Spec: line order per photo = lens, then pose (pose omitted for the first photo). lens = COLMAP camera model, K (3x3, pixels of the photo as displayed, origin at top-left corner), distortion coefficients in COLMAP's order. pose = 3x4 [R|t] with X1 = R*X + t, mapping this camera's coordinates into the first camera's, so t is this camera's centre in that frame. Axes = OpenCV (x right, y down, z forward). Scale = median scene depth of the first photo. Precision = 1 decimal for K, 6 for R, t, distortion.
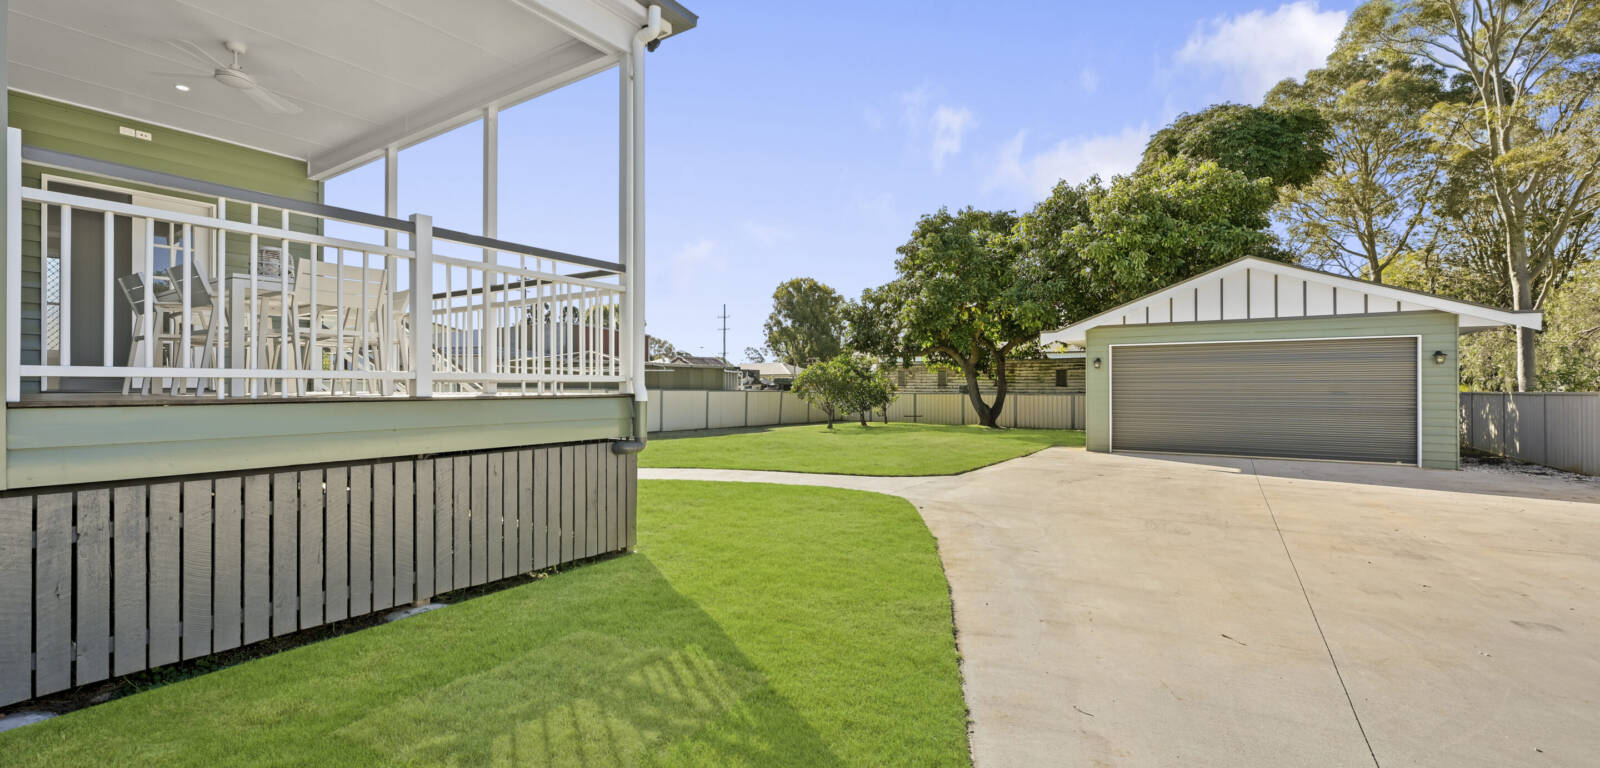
lens RADIAL K [[640.2, 0, 806.7], [0, 640.2, 386.0], [0, 0, 1]] dist [-0.001287, -0.000151]
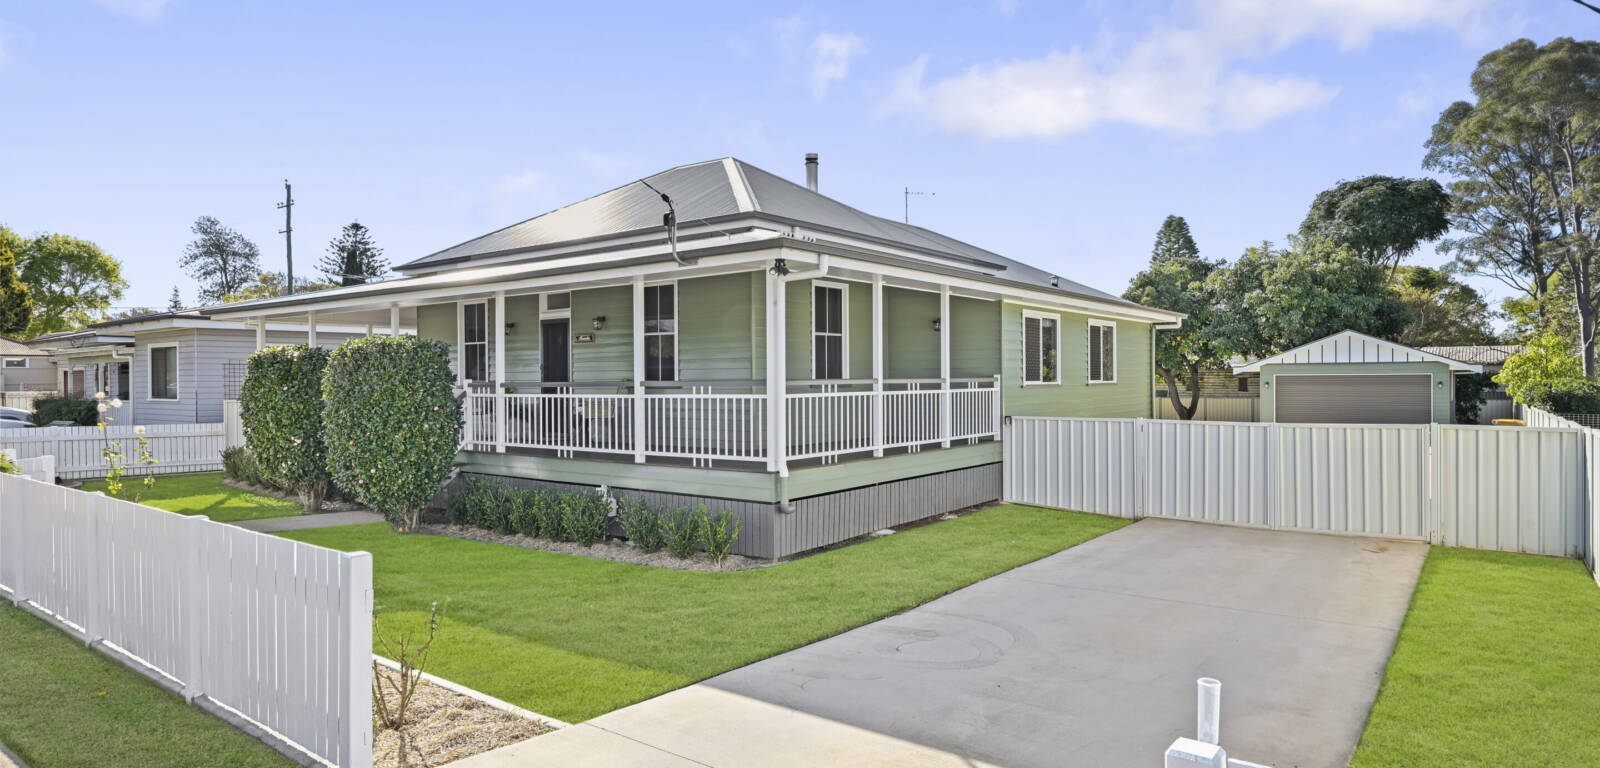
lens RADIAL K [[888.3, 0, 801.3], [0, 888.3, 379.7], [0, 0, 1]] dist [-0.000185, -0.000008]
pose [[0.997072, -0.001758, -0.076450, -0.474893], [0.002289, 0.999974, 0.006862, -0.050930], [0.076436, -0.007017, 0.997050, -1.145898]]
